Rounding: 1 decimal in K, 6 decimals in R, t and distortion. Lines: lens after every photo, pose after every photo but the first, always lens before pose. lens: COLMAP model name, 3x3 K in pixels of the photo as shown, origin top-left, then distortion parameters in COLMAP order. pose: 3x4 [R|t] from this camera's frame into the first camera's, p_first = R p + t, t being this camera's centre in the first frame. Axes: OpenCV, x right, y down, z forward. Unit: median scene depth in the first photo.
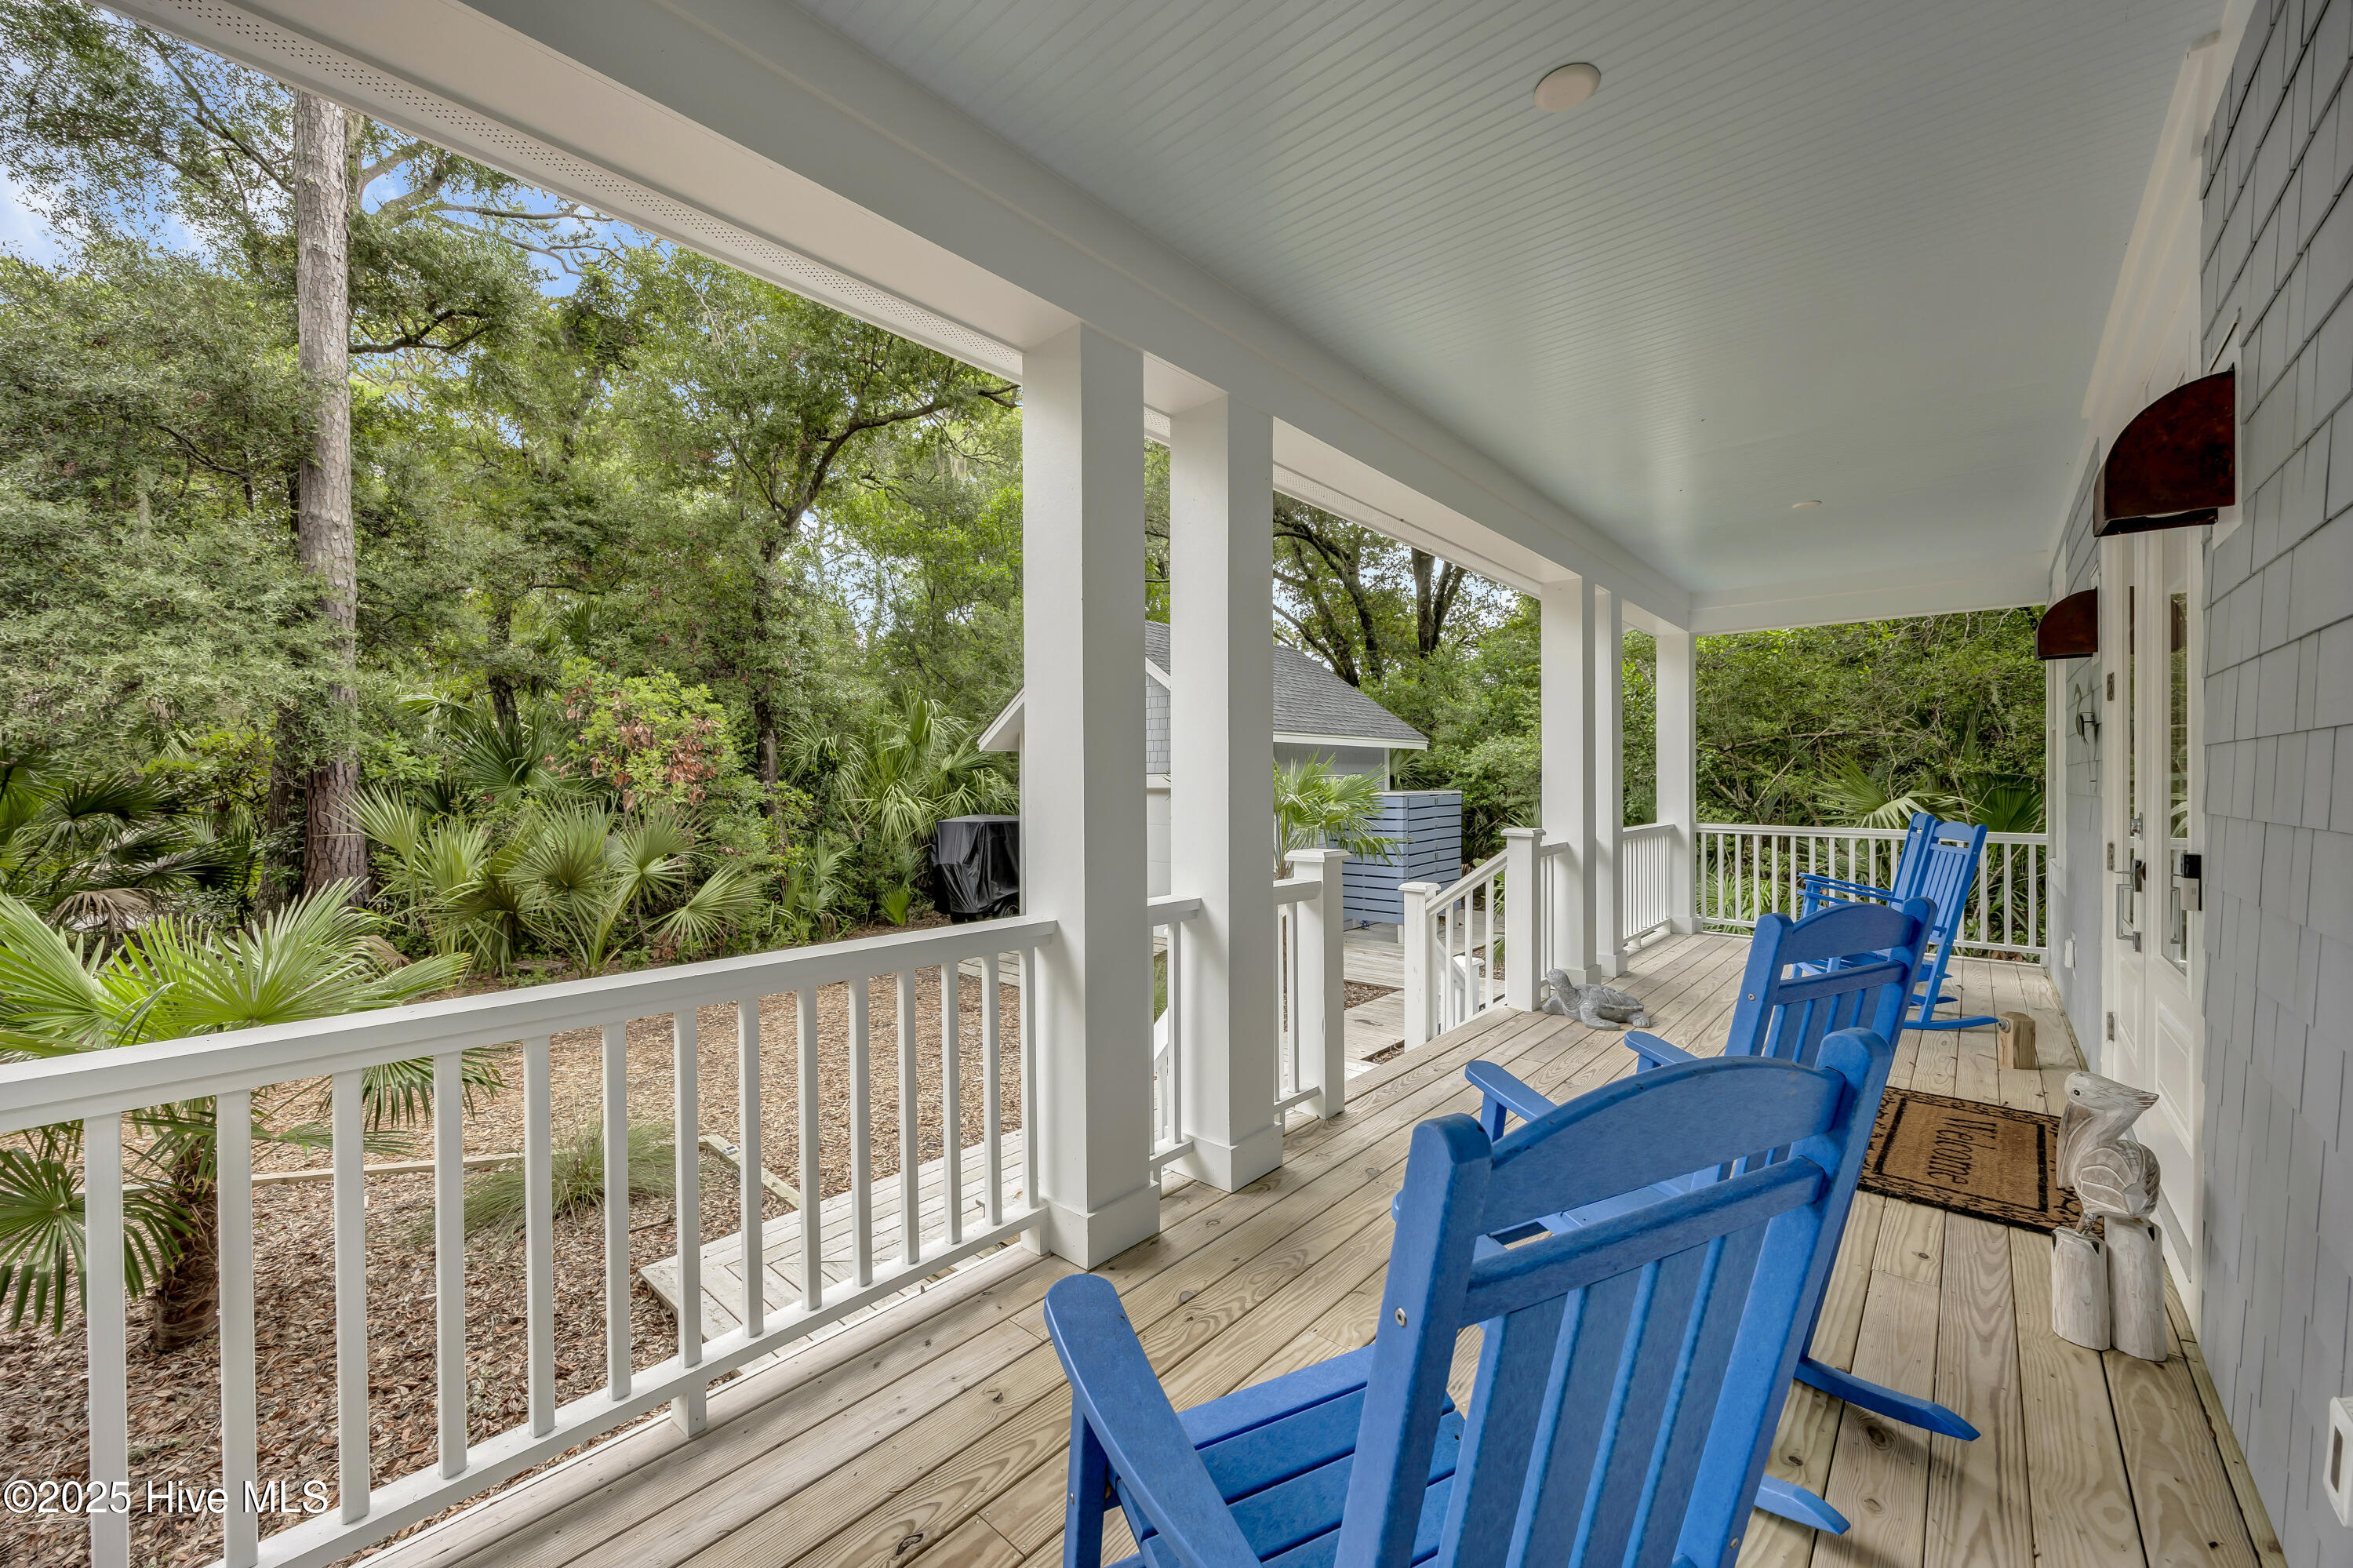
lens RADIAL K [[919.9, 0, 1177.1], [0, 919.9, 783.4], [0, 0, 1]] dist [0.001757, 0.000069]
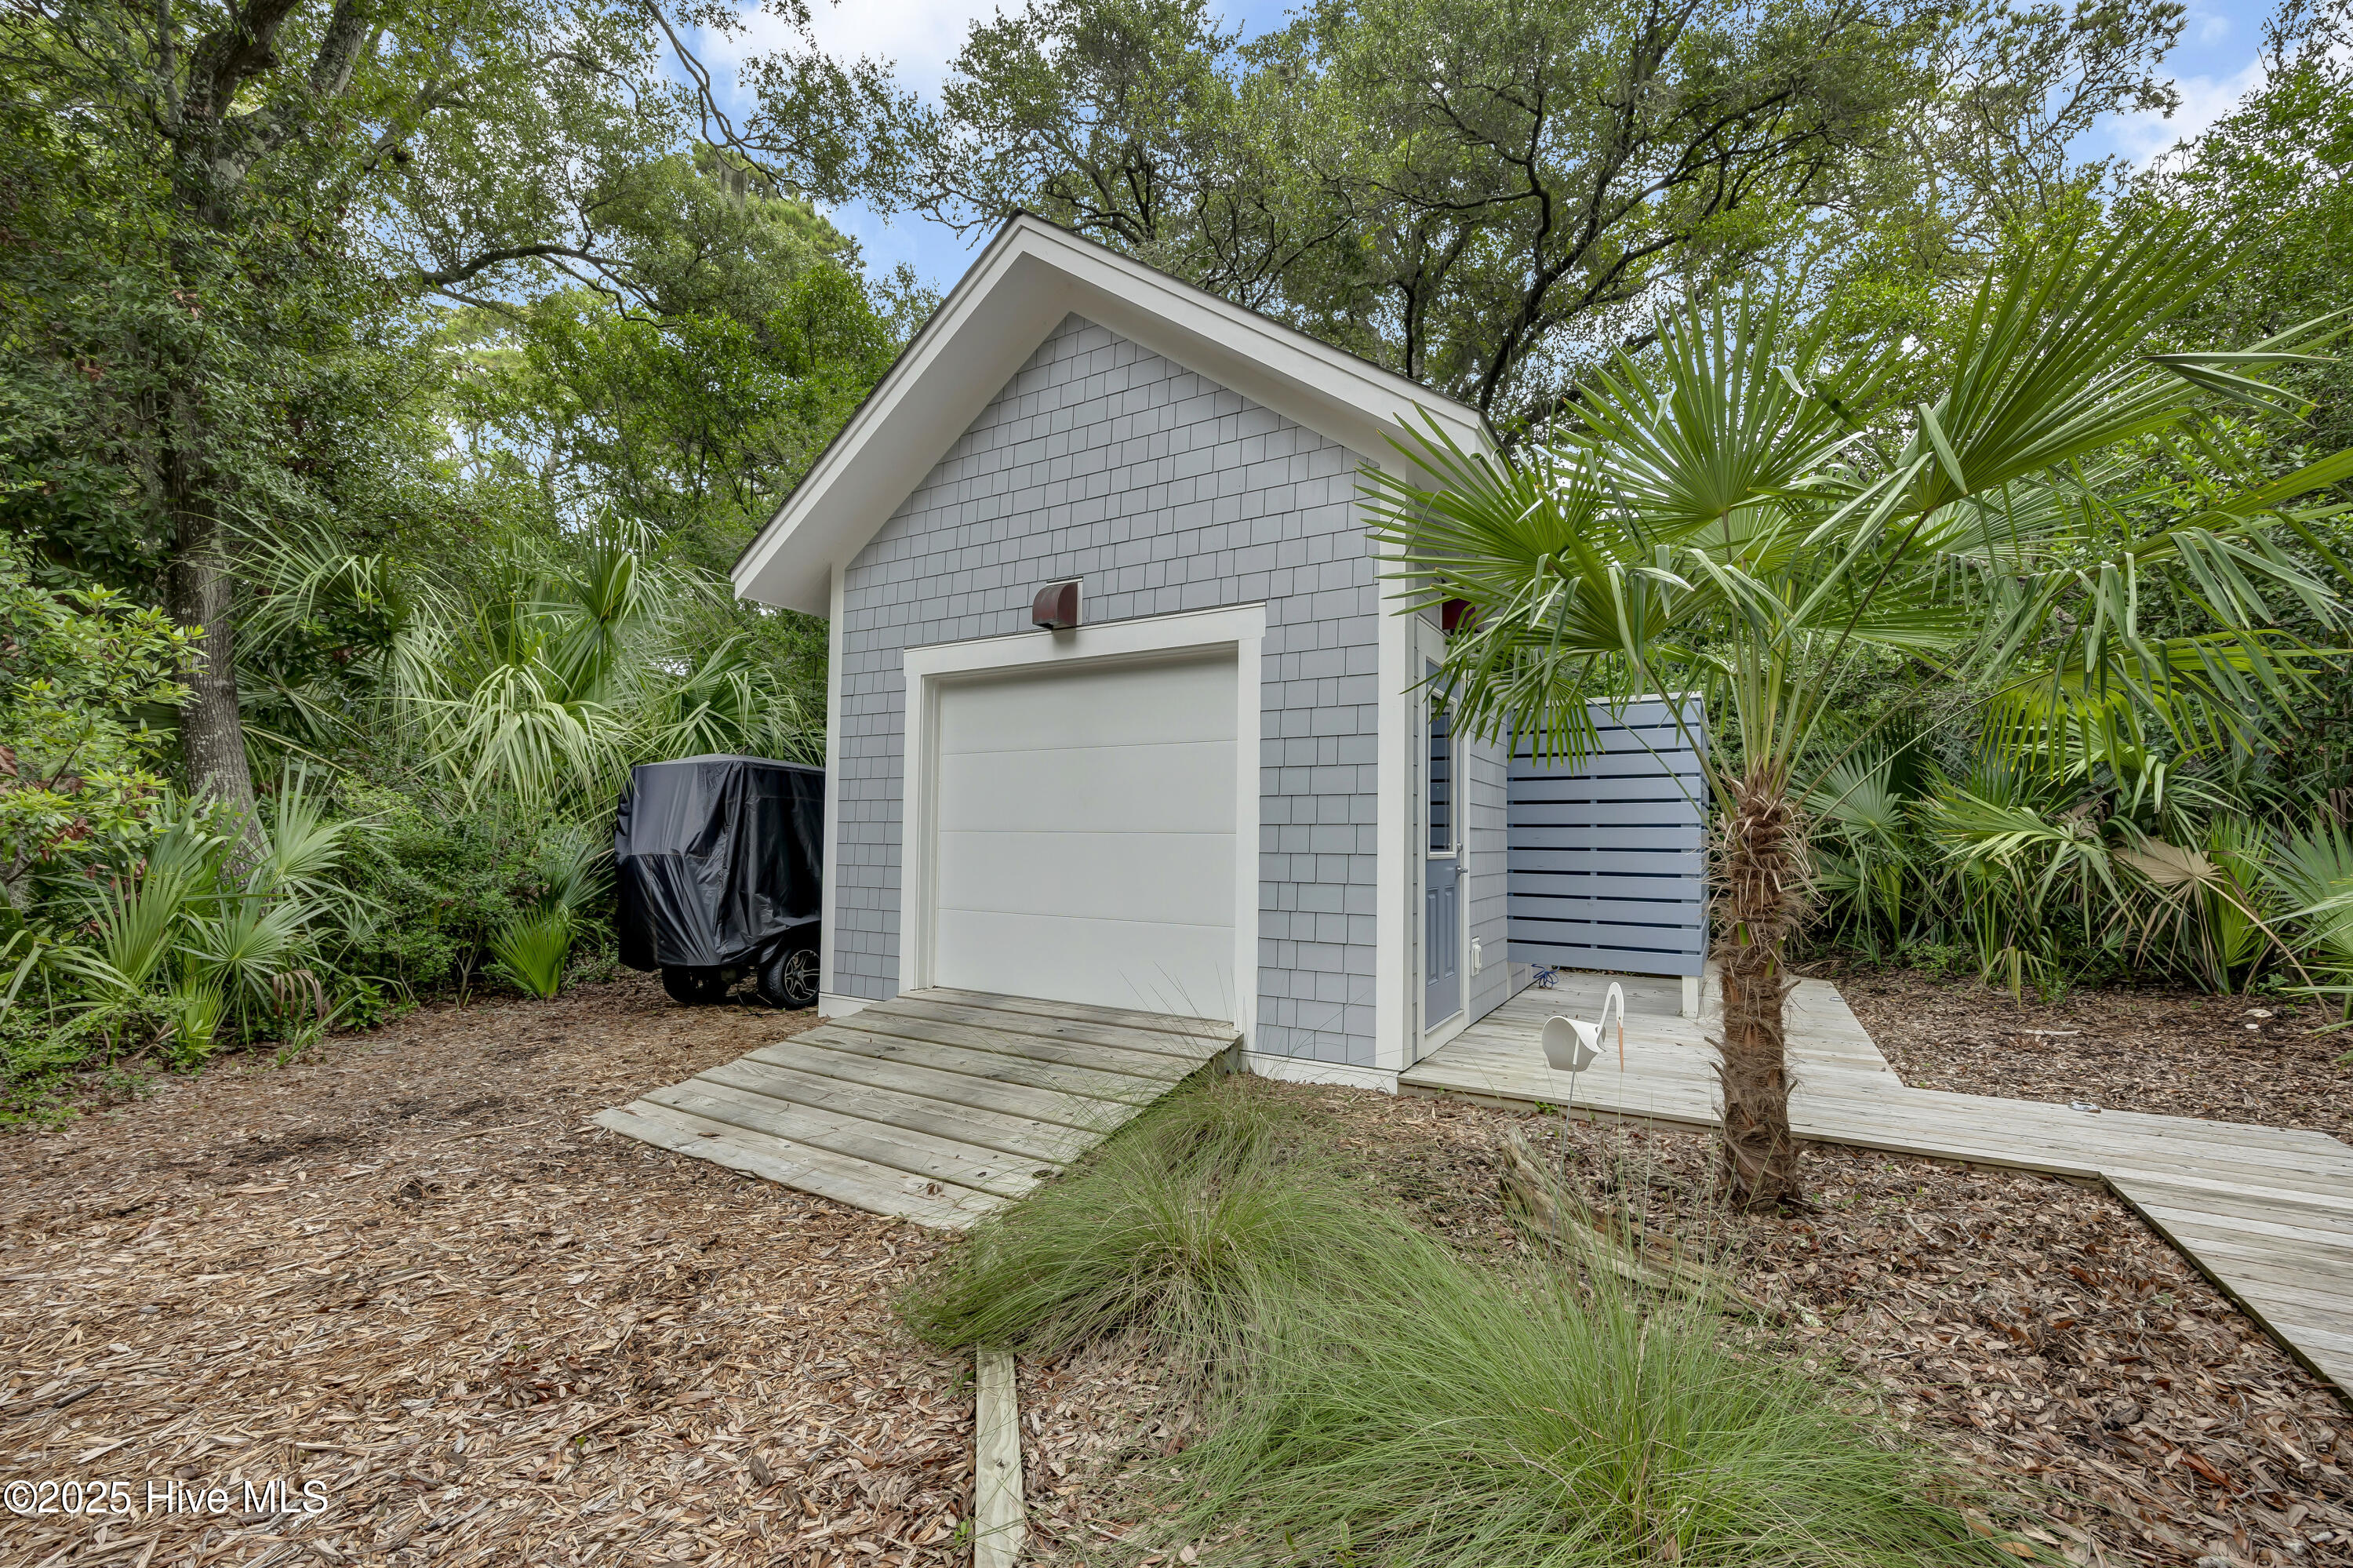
lens RADIAL K [[919.9, 0, 1180.0], [0, 919.9, 795.6], [0, 0, 1]] dist [0.001757, 0.000069]
pose [[0.978120, 0.020949, 0.206984, -0.095135], [-0.012717, 0.999077, -0.041023, 0.073847], [-0.207652, 0.037493, 0.977484, 0.521051]]
